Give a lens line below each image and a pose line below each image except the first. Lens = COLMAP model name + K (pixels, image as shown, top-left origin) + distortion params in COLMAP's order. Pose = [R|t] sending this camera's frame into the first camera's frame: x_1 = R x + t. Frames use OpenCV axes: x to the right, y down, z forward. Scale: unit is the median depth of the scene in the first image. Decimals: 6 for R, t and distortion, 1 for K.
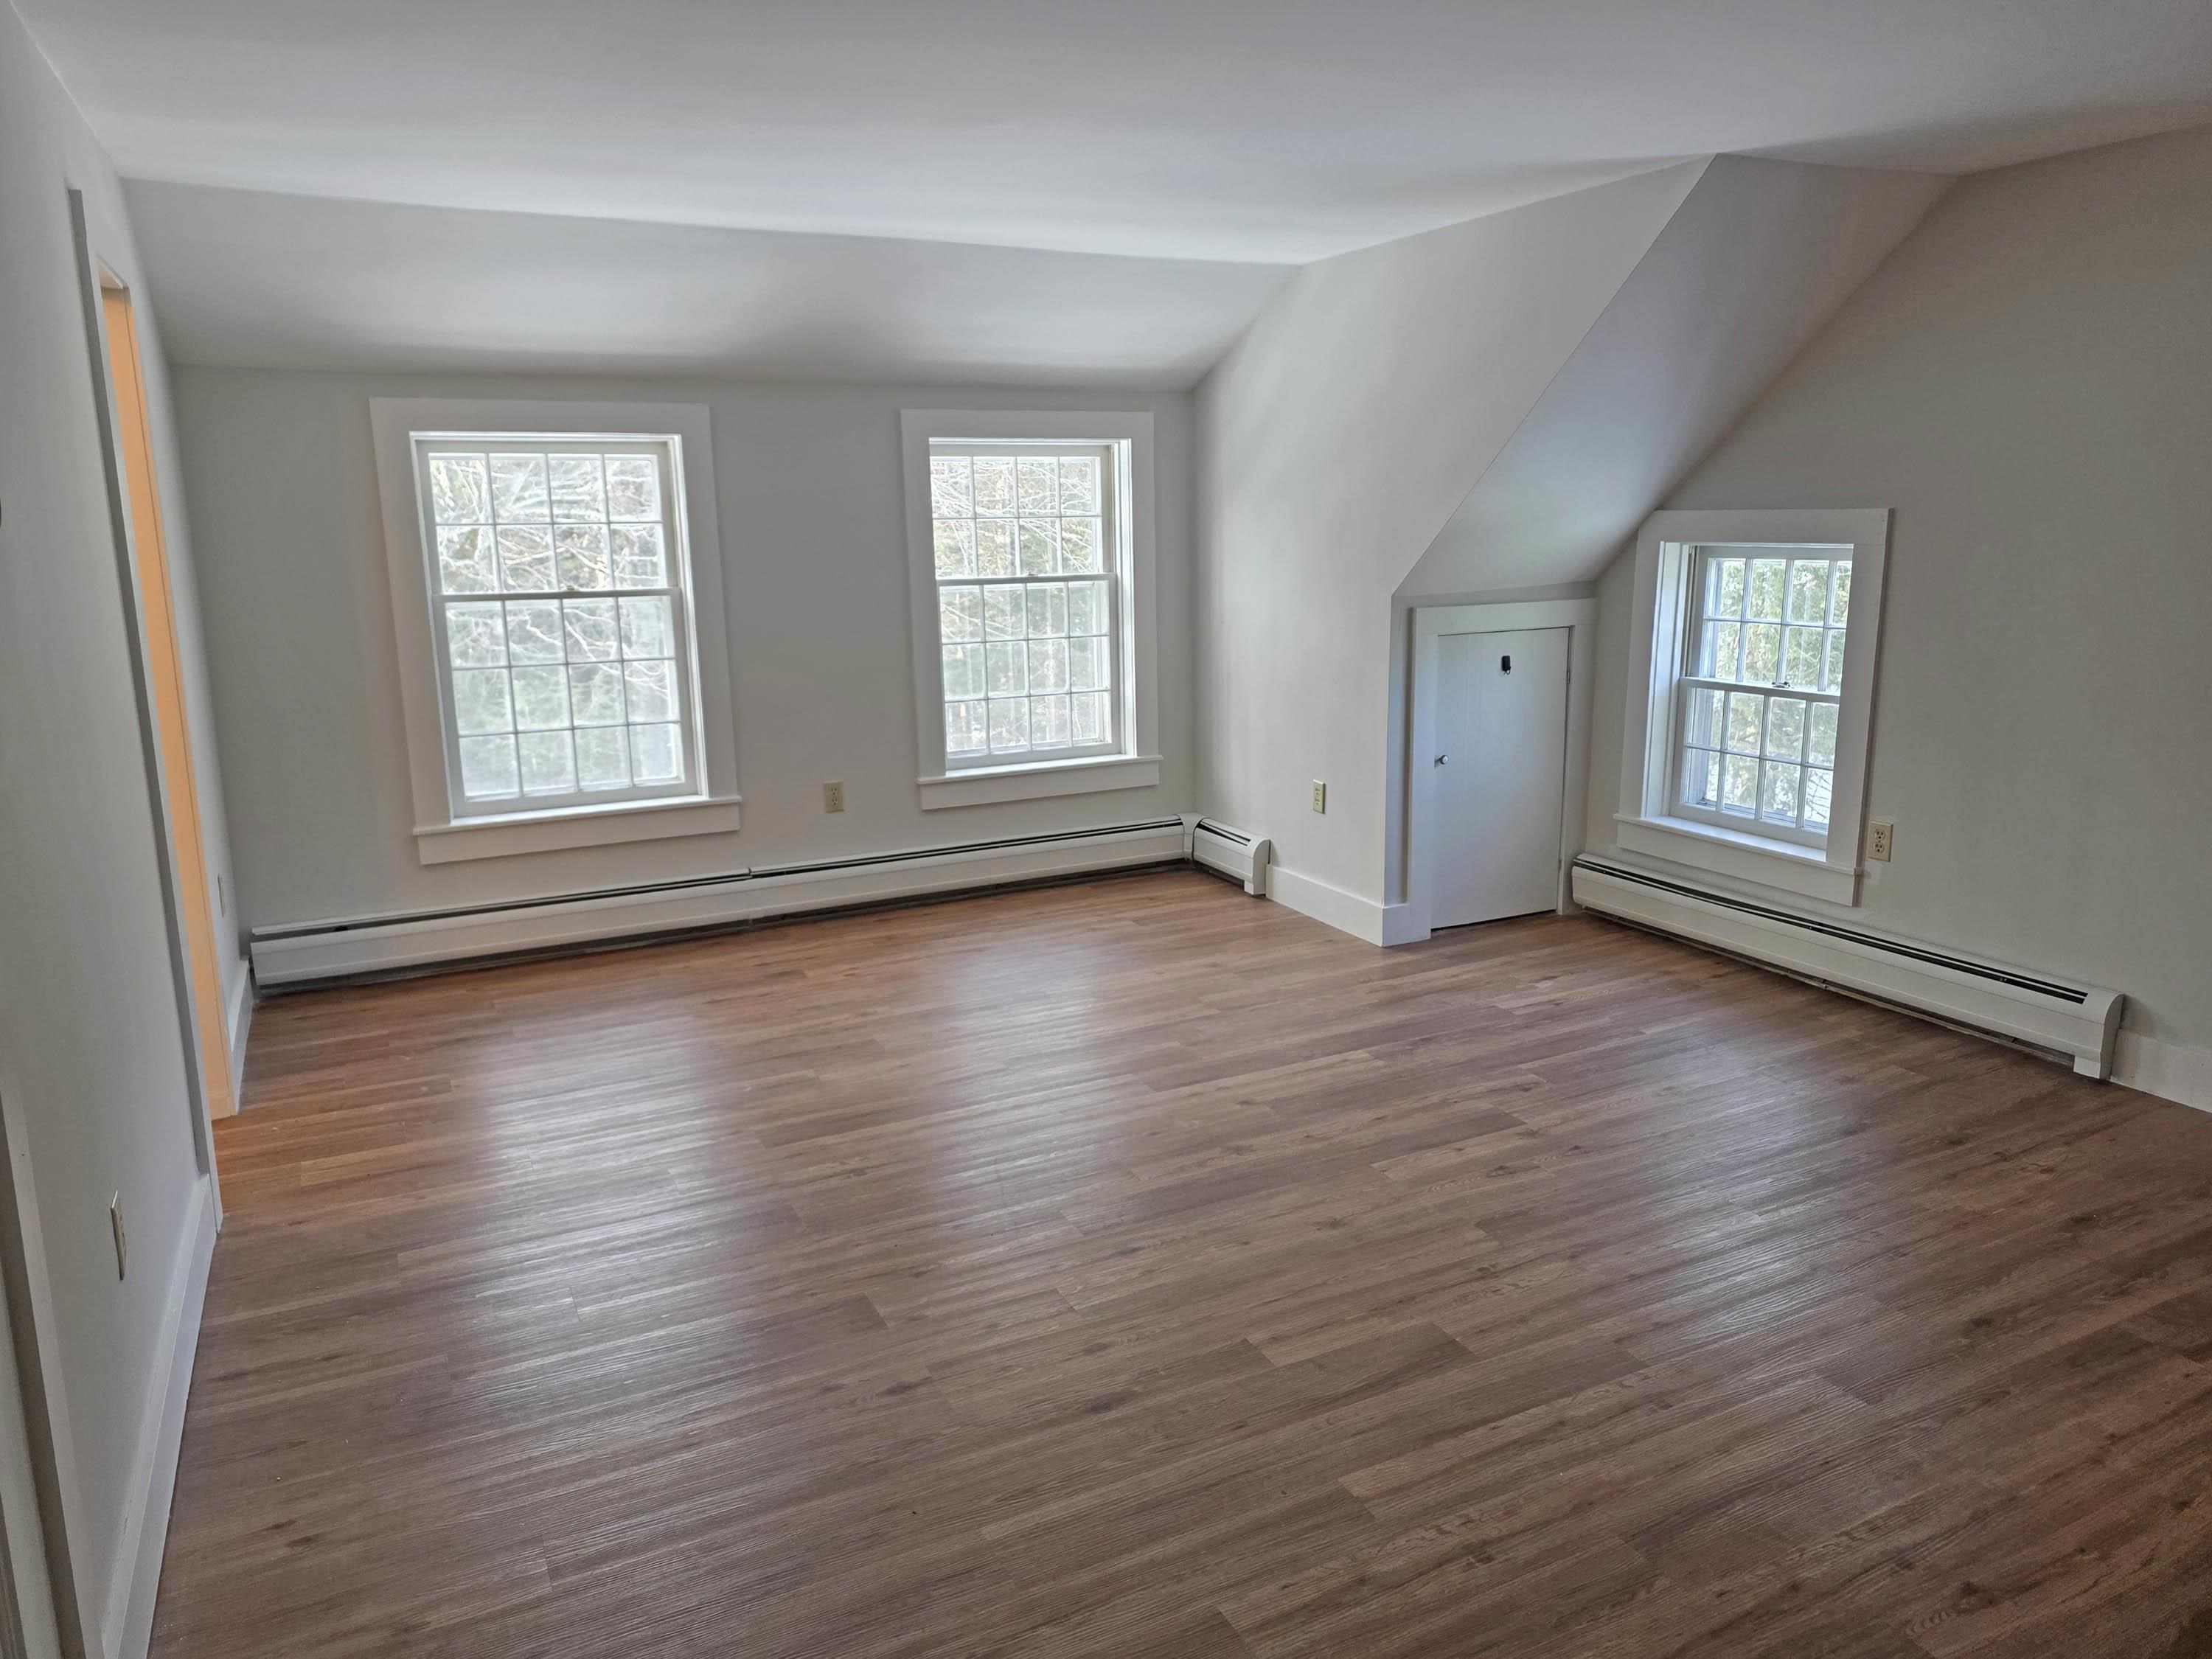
lens RADIAL K [[1483.4, 0, 1106.0], [0, 1483.4, 829.5], [0, 0, 1]] dist [0.085416, -0.082570]
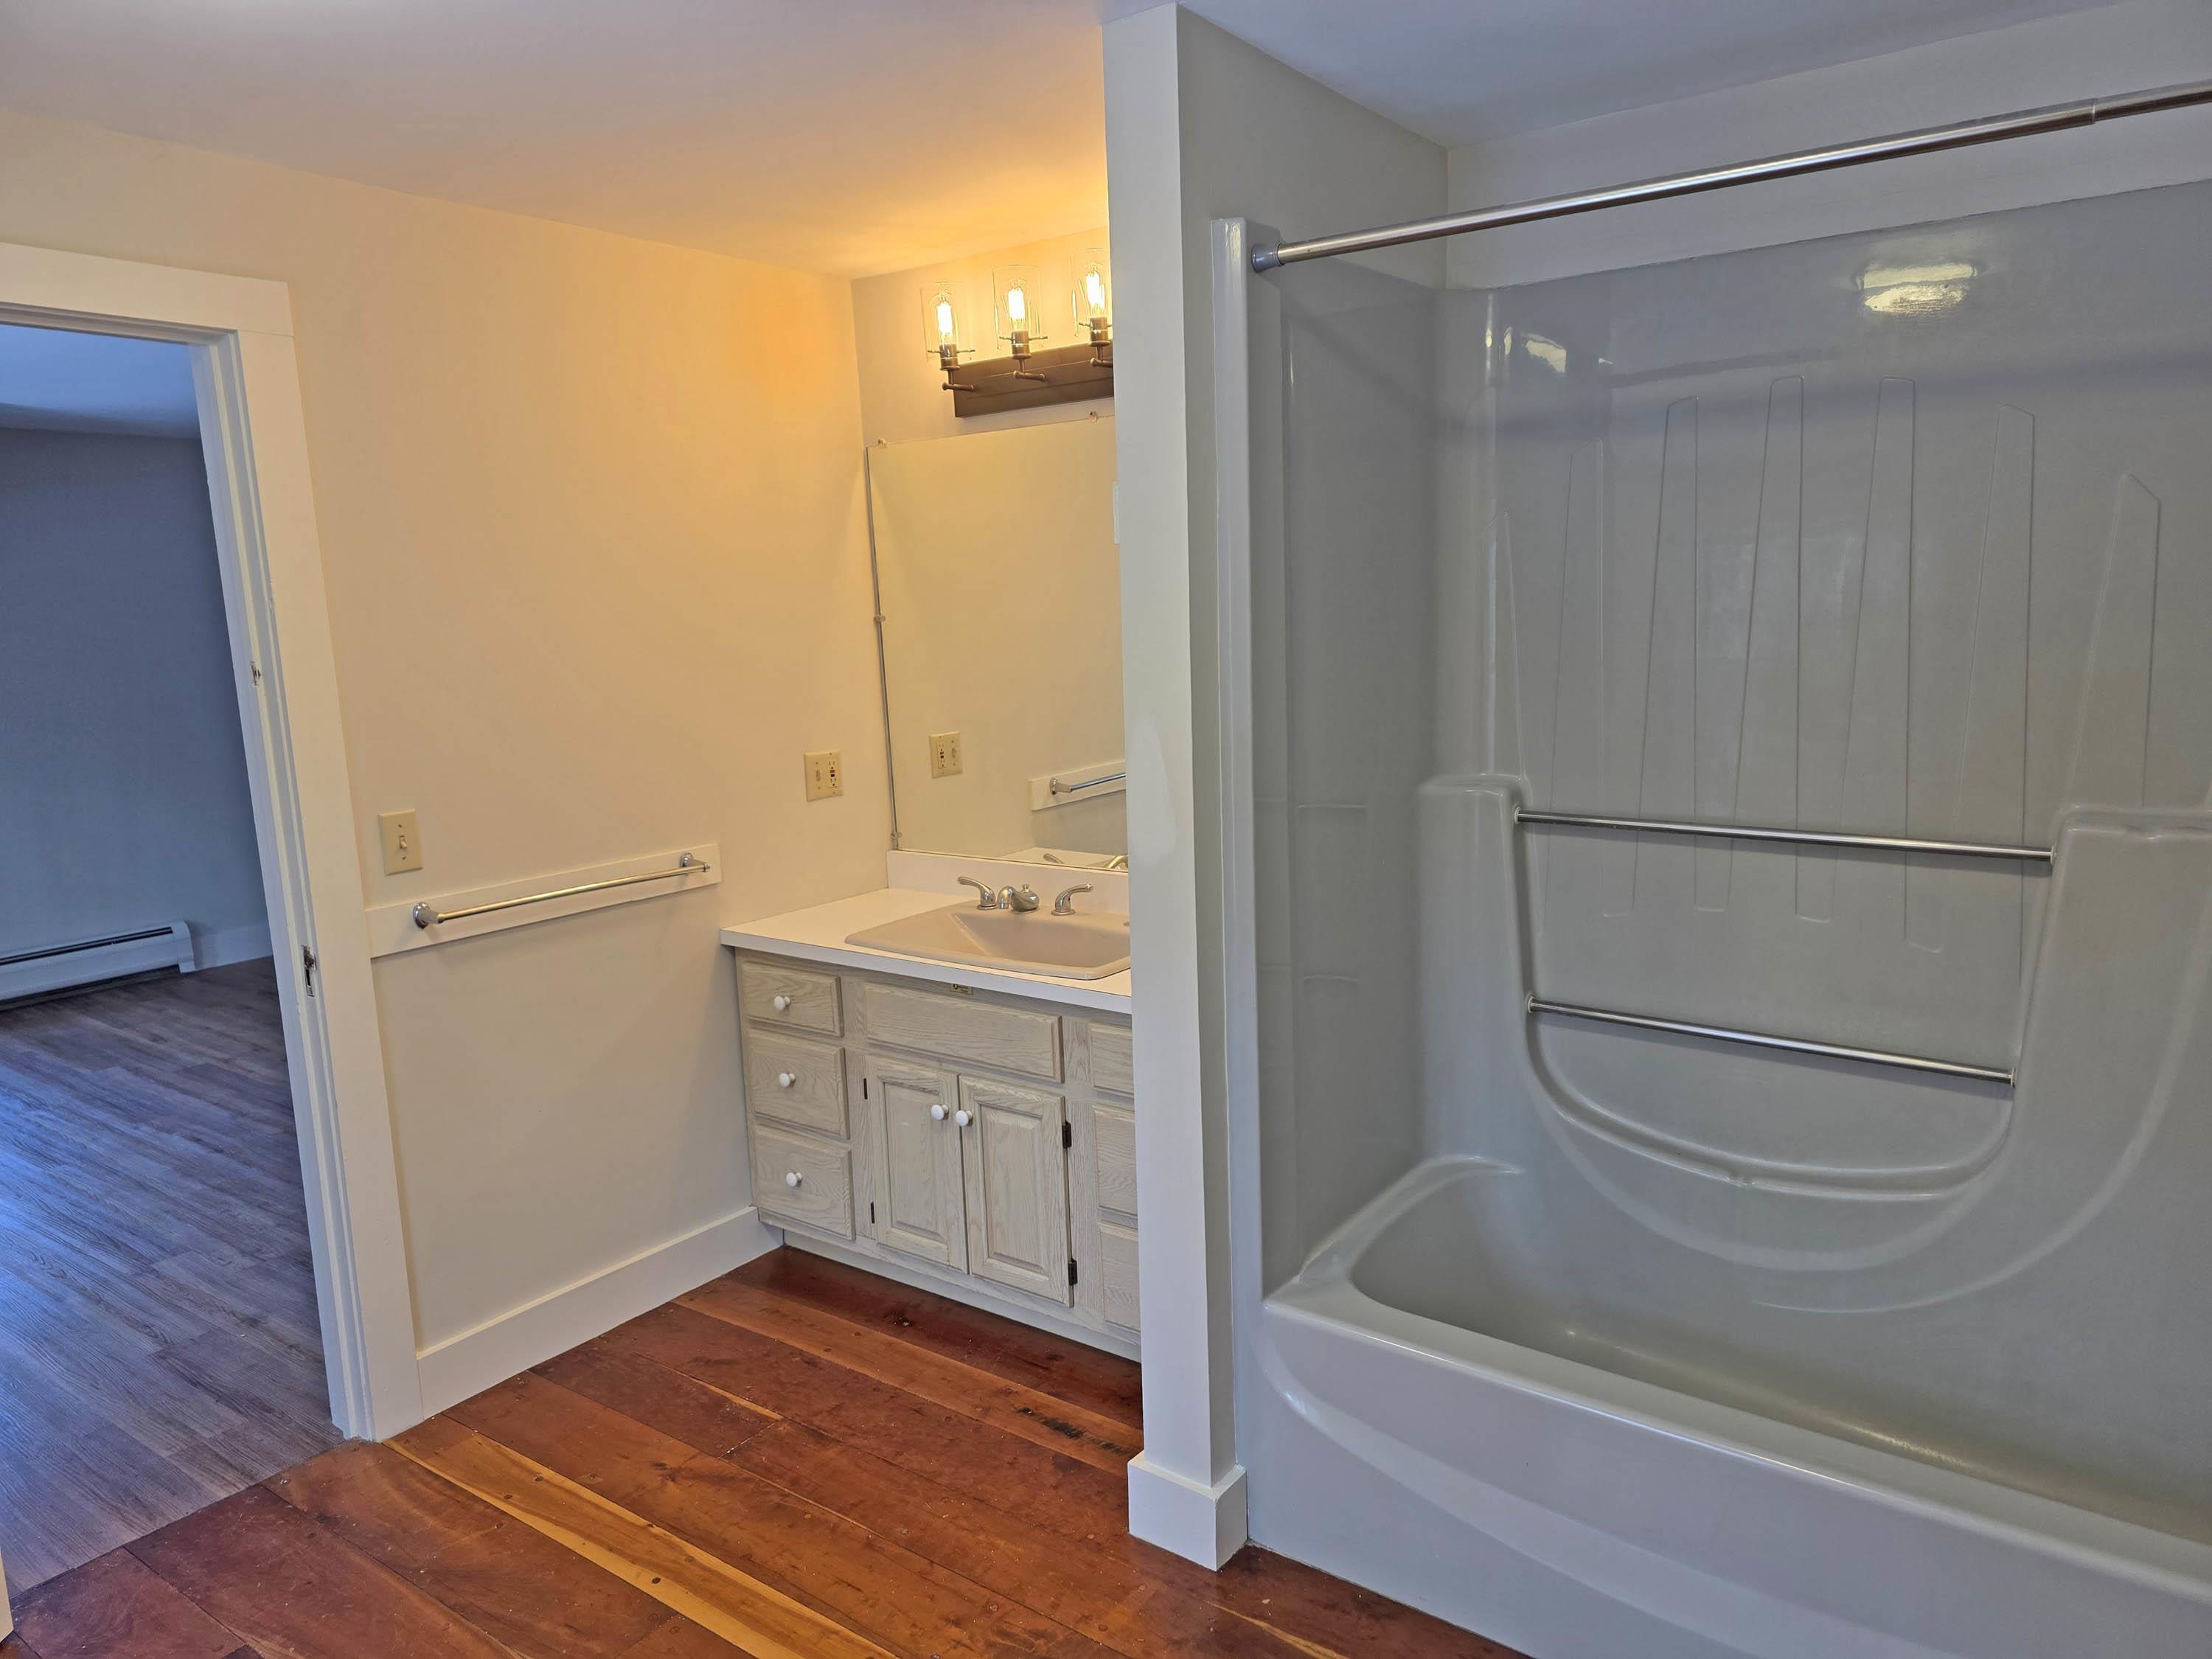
lens RADIAL K [[1483.4, 0, 1106.0], [0, 1483.4, 829.5], [0, 0, 1]] dist [0.085416, -0.082570]
pose [[-0.450268, -0.105764, 0.886607, -1.307656], [0.230092, 0.945681, 0.229665, -0.142412], [-0.862738, 0.307412, -0.401474, 0.741982]]
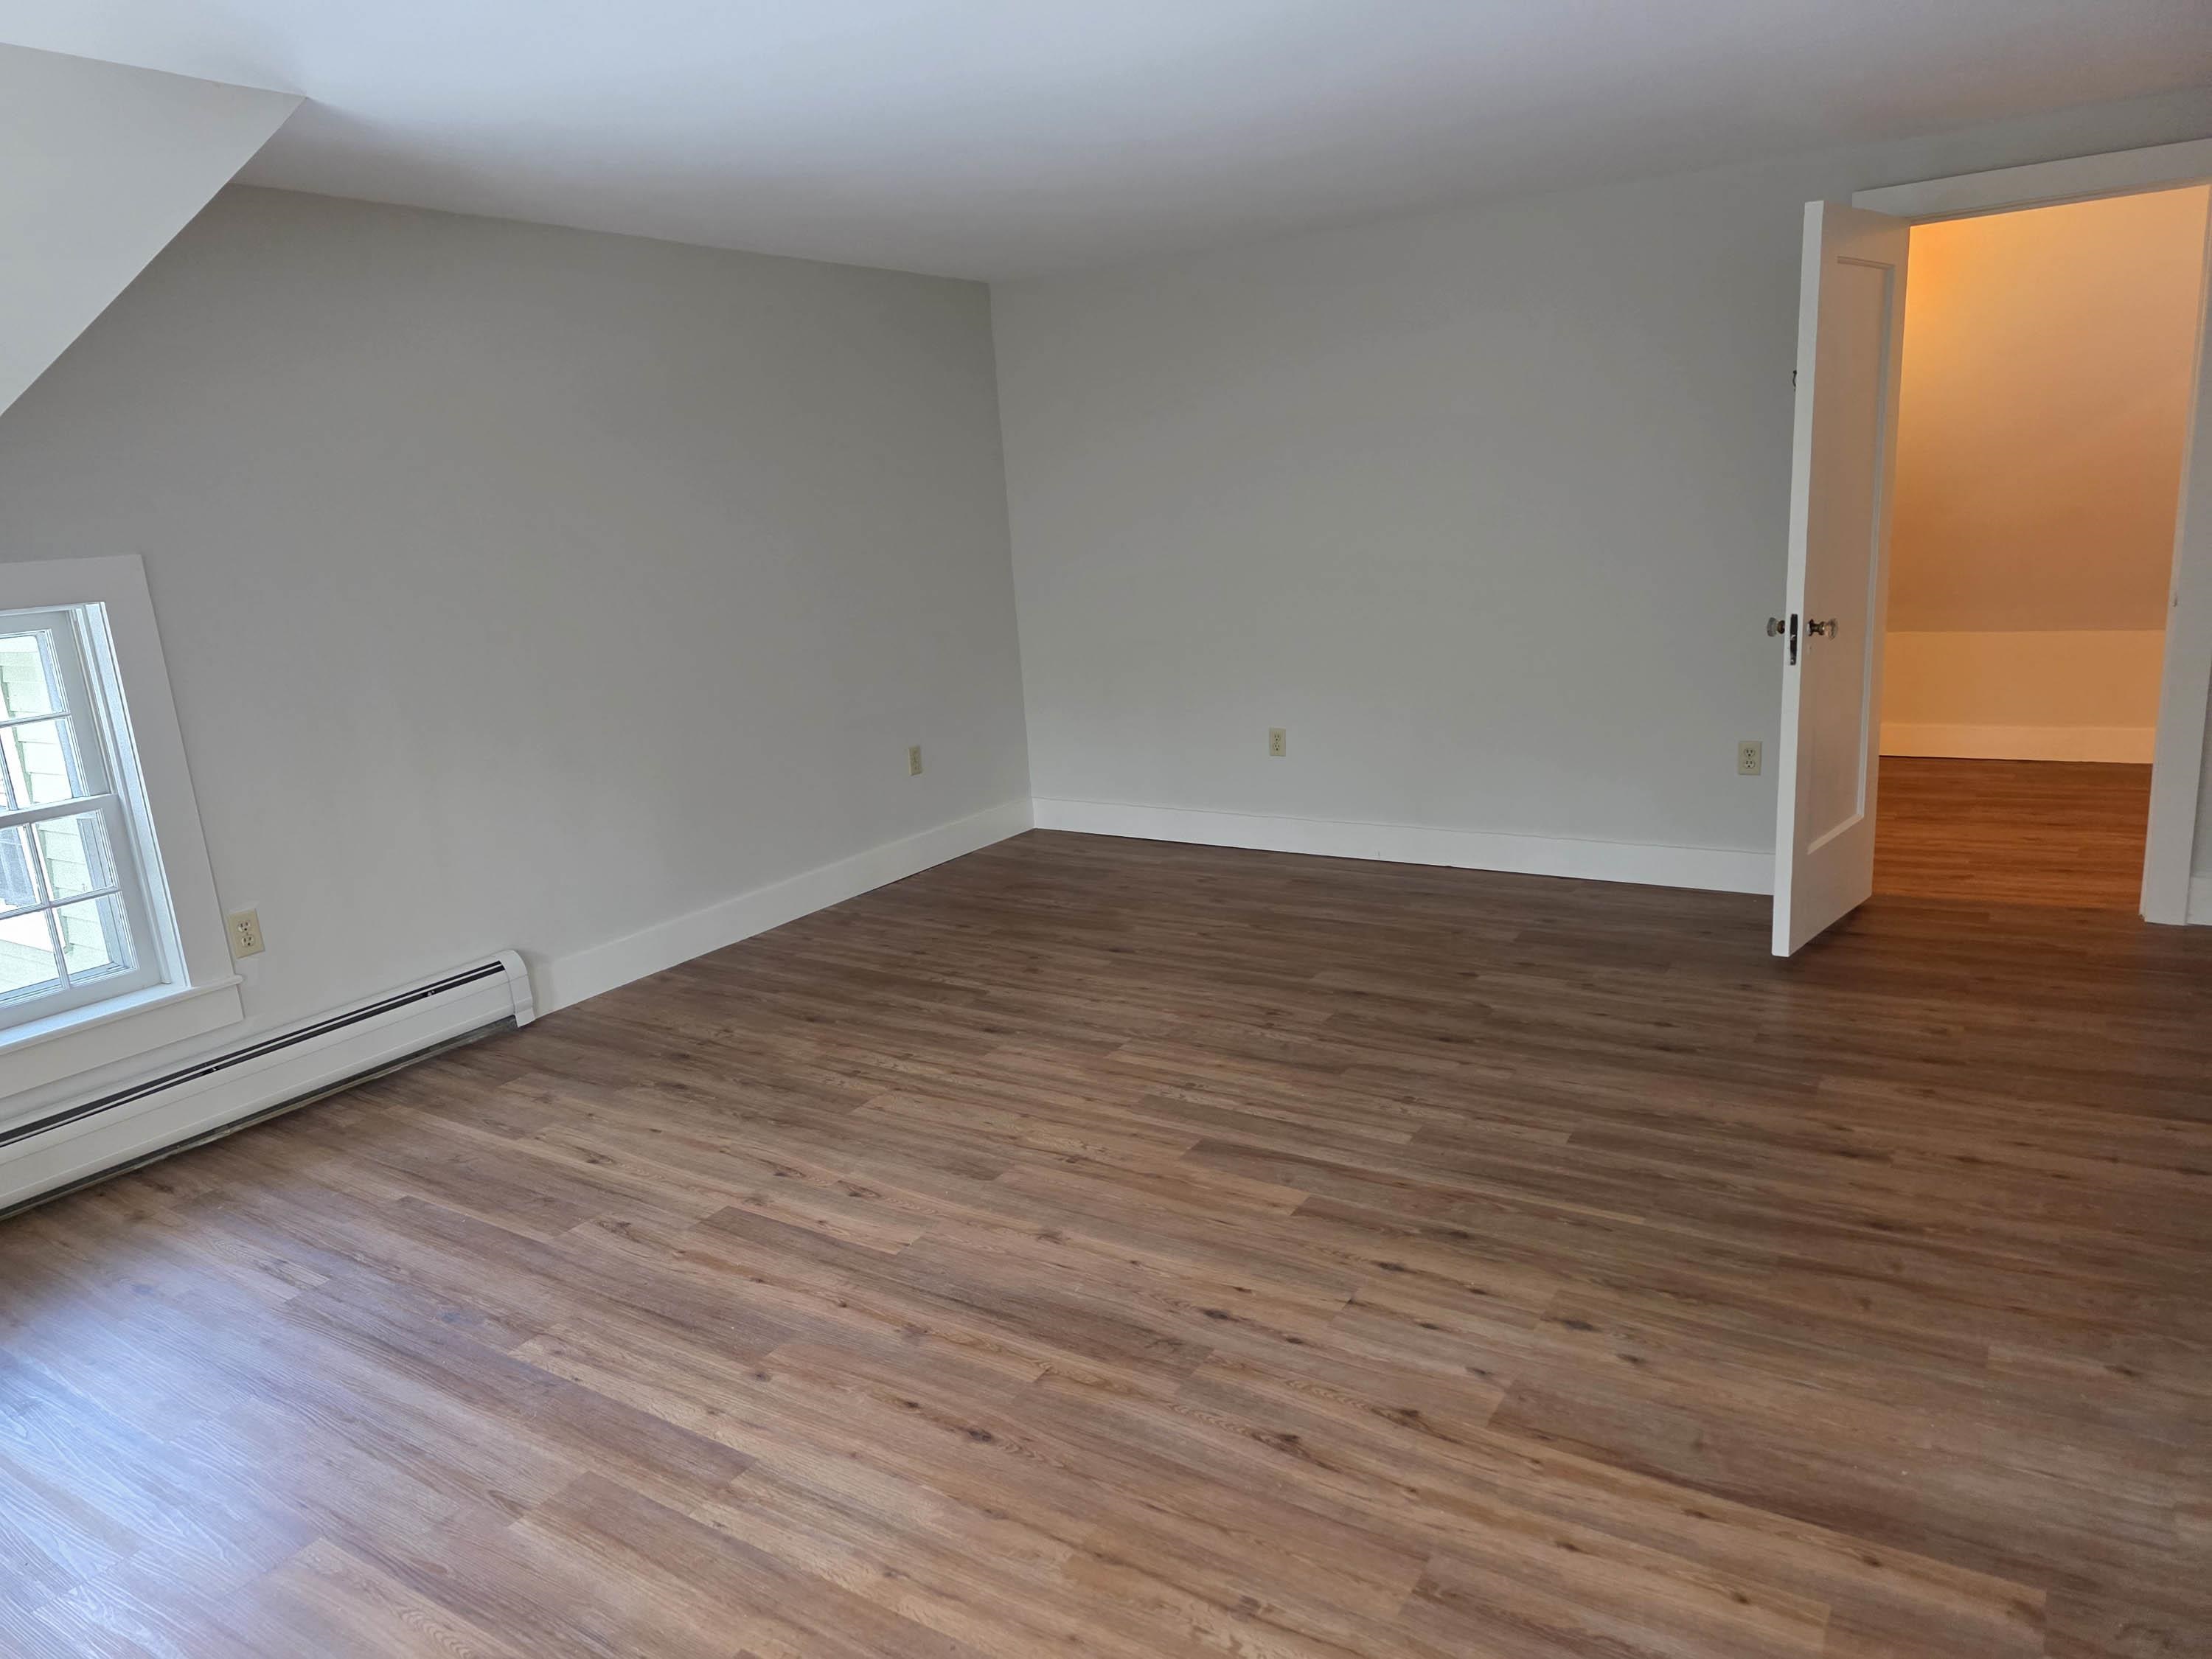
lens RADIAL K [[1483.4, 0, 1106.0], [0, 1483.4, 829.5], [0, 0, 1]] dist [0.085416, -0.082570]
pose [[-0.509358, -0.146021, 0.848076, -0.532553], [0.252461, 0.916780, 0.309480, -0.217939], [-0.822689, 0.371742, -0.430104, 1.071574]]
